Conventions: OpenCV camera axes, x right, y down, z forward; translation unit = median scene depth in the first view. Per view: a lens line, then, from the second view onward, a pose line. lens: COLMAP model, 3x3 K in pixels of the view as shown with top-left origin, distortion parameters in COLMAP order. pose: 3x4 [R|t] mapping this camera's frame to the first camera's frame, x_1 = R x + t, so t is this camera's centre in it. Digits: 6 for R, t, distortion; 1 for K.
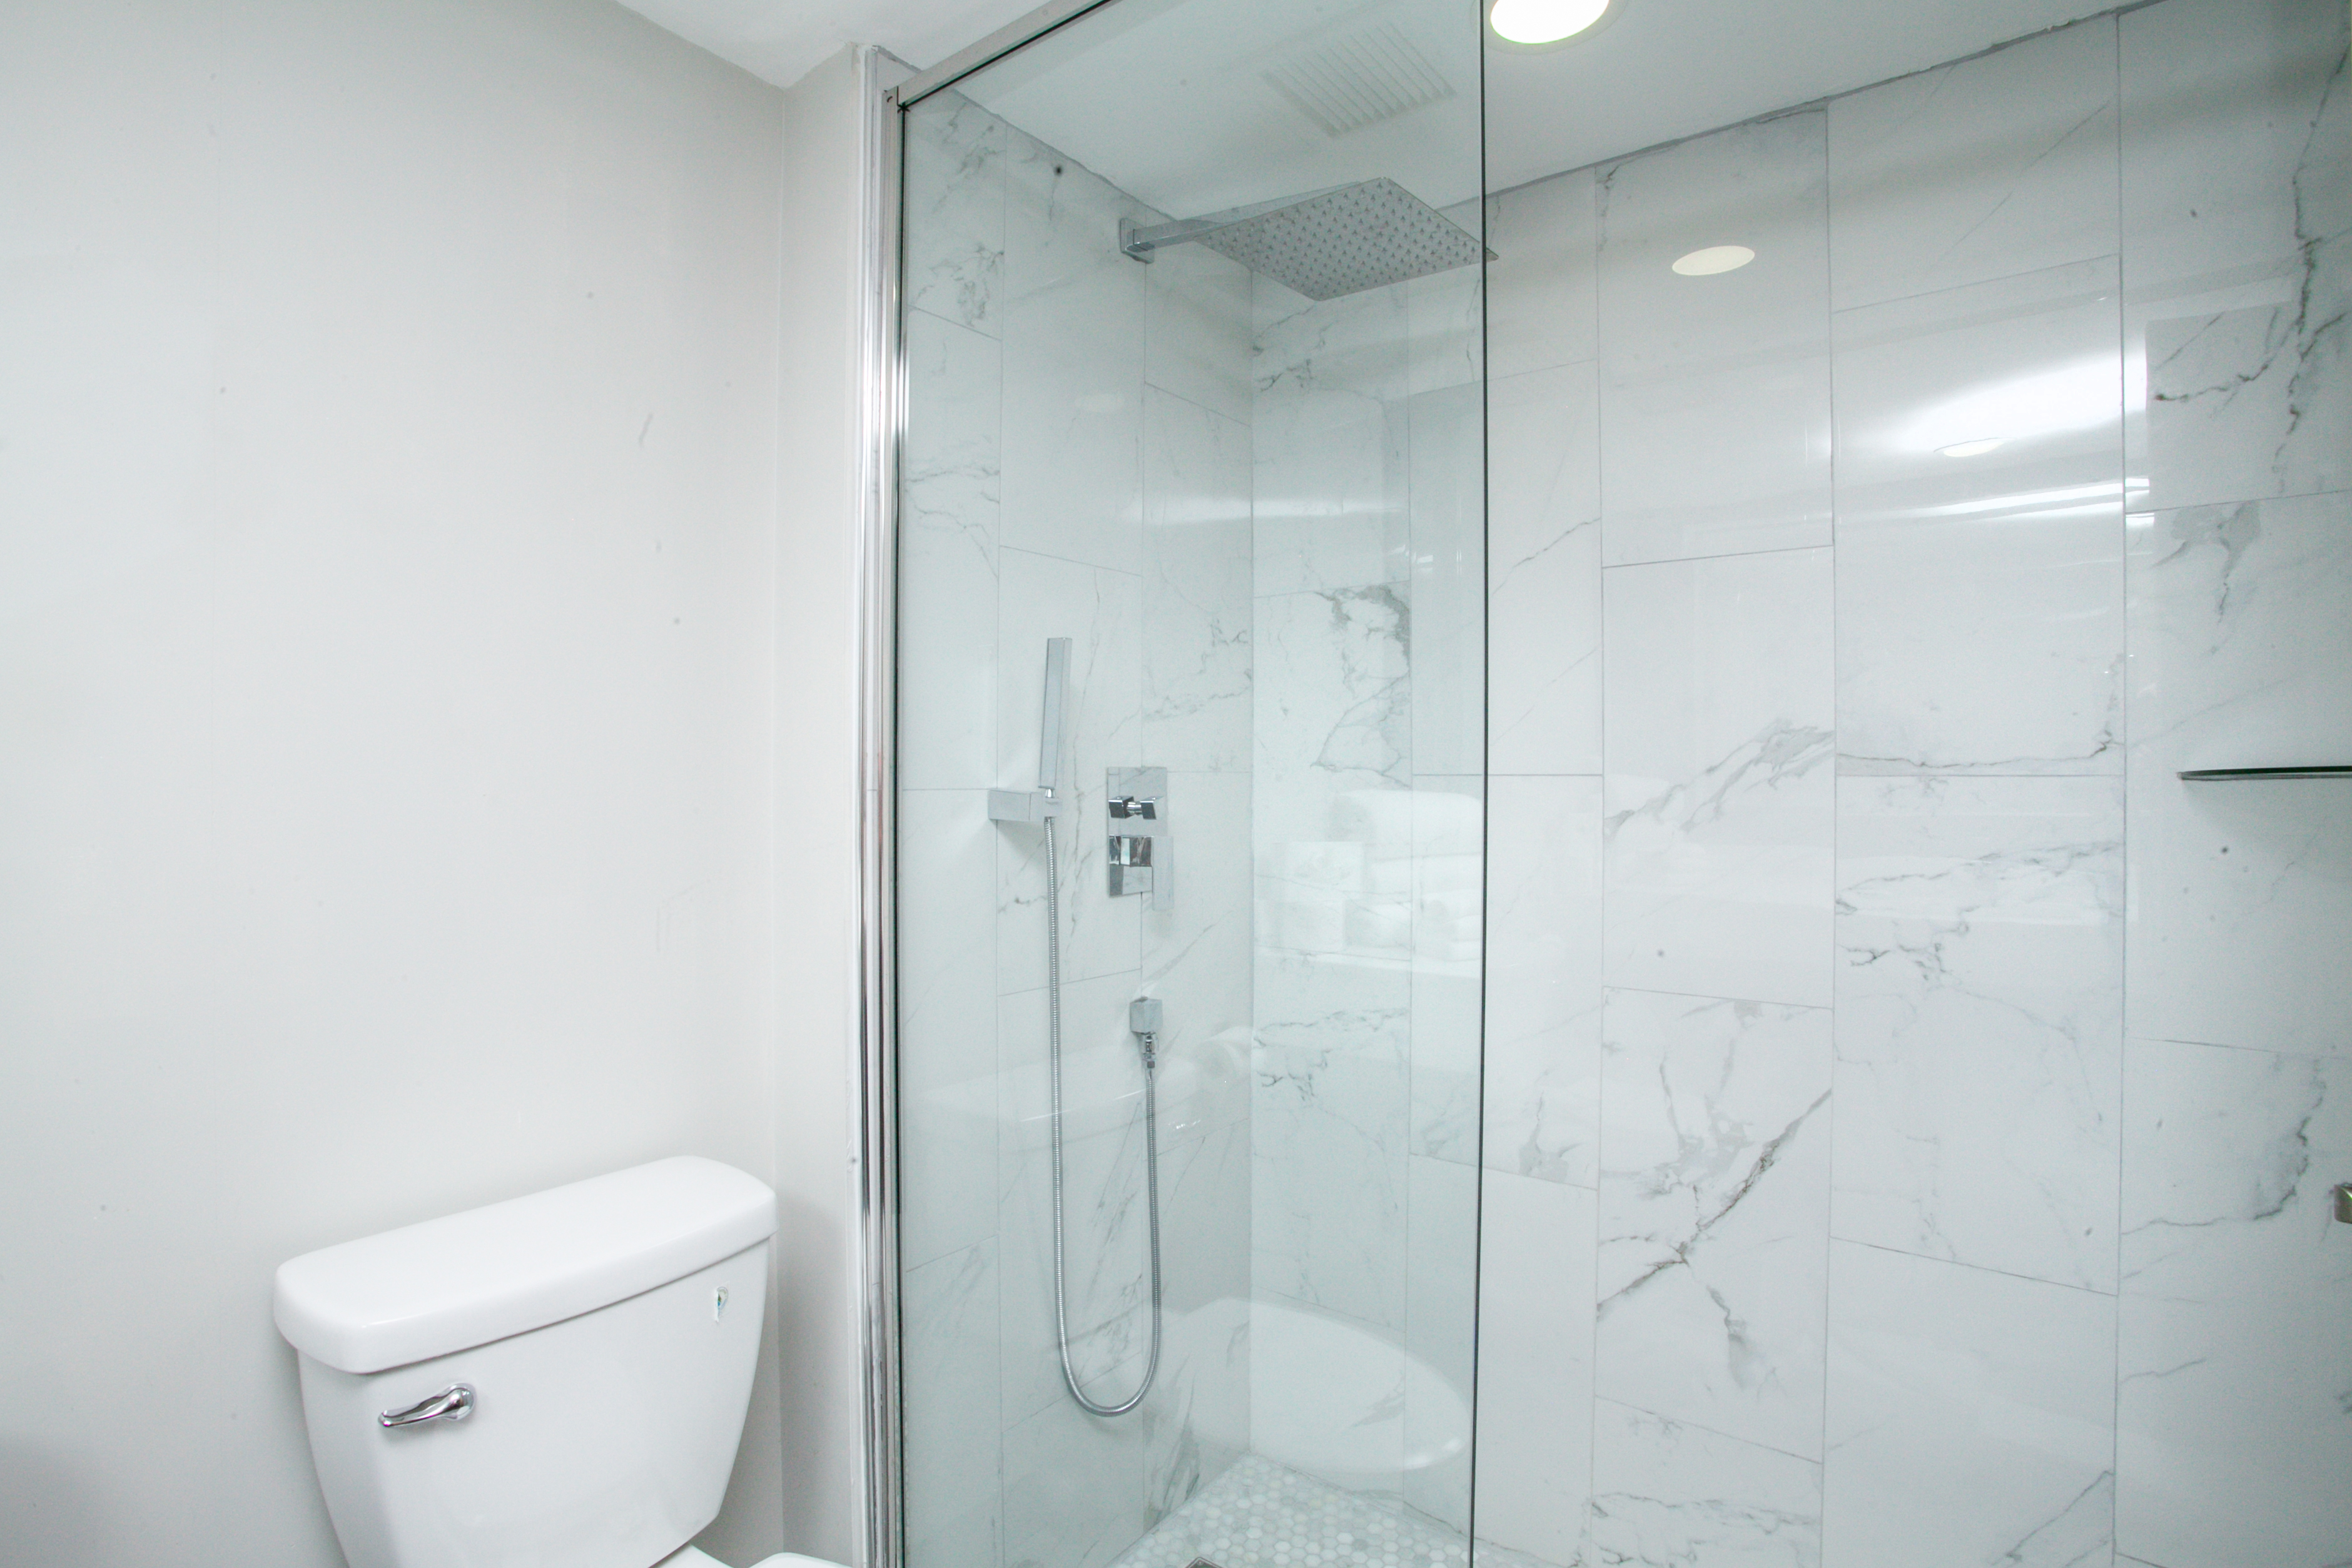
lens RADIAL K [[1209.4, 0, 1209.3], [0, 1209.4, 780.6], [0, 0, 1]] dist [-0.087582, 0.035421]
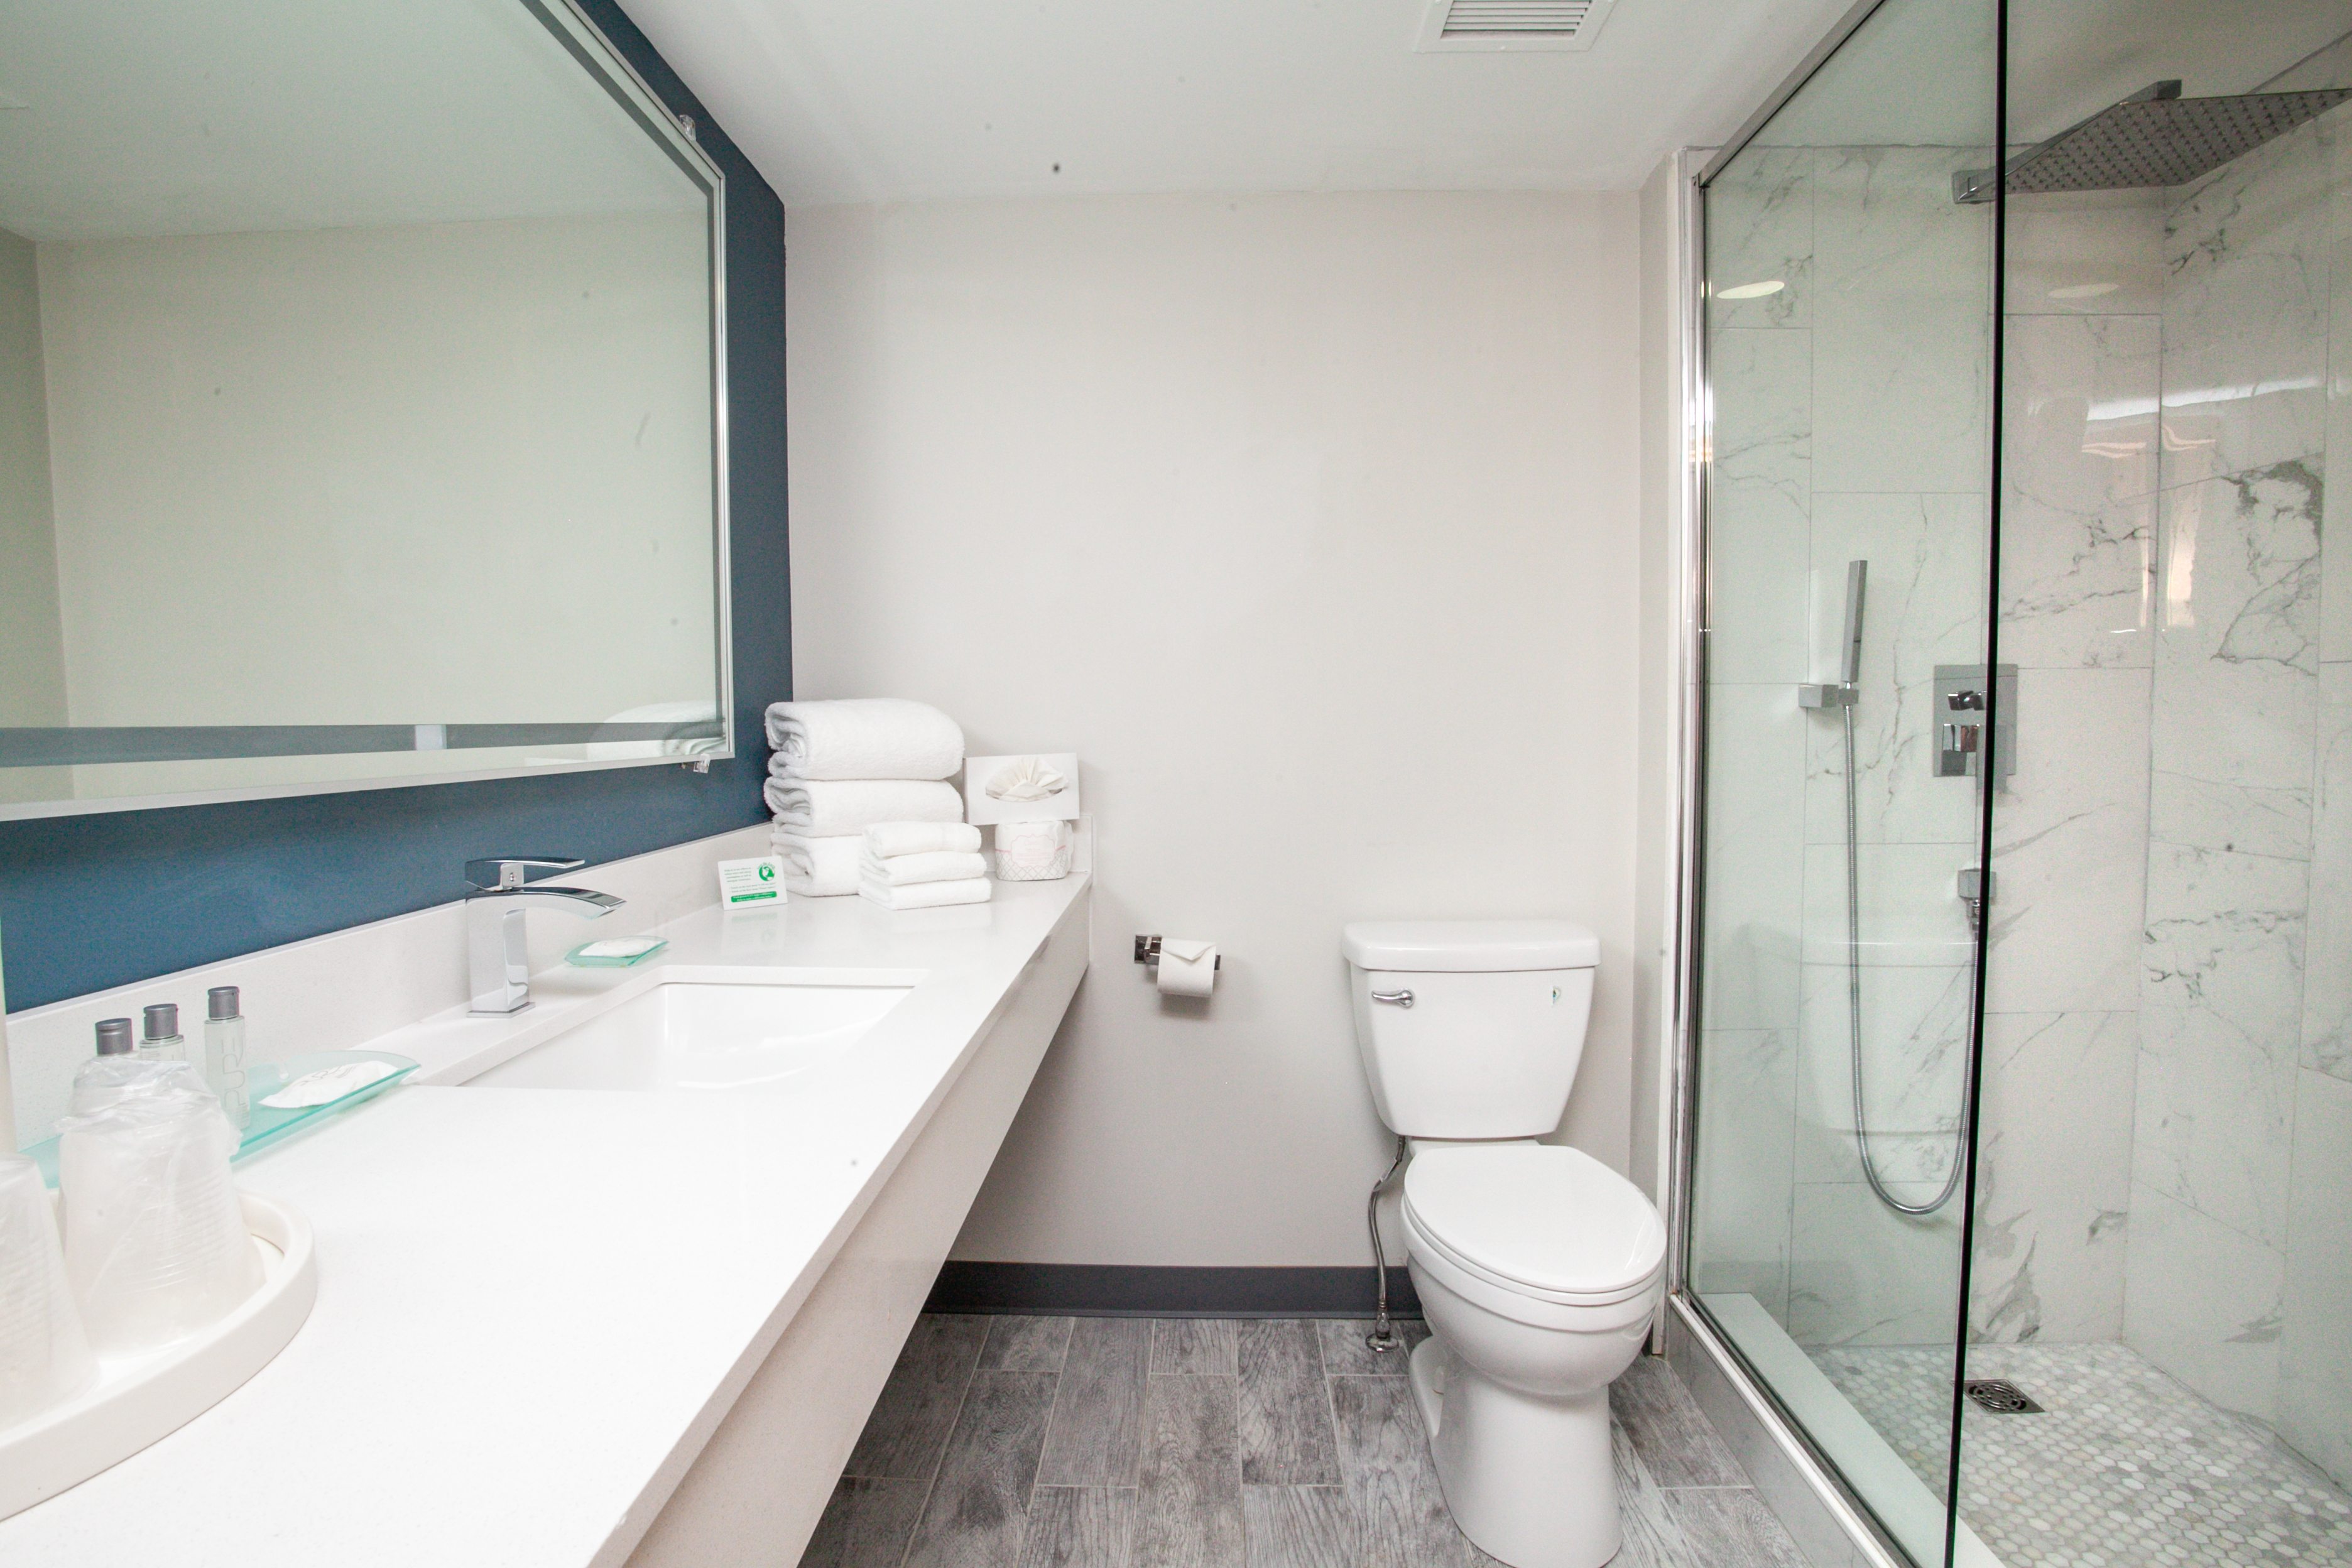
lens RADIAL K [[1175.4, 0, 1184.9], [0, 1175.4, 785.2], [0, 0, 1]] dist [-0.078641, 0.033066]
pose [[0.594094, 0.041075, -0.803346, 0.345576], [0.008834, 0.998302, 0.057576, 0.032075], [0.804347, -0.041302, 0.592723, -0.220996]]
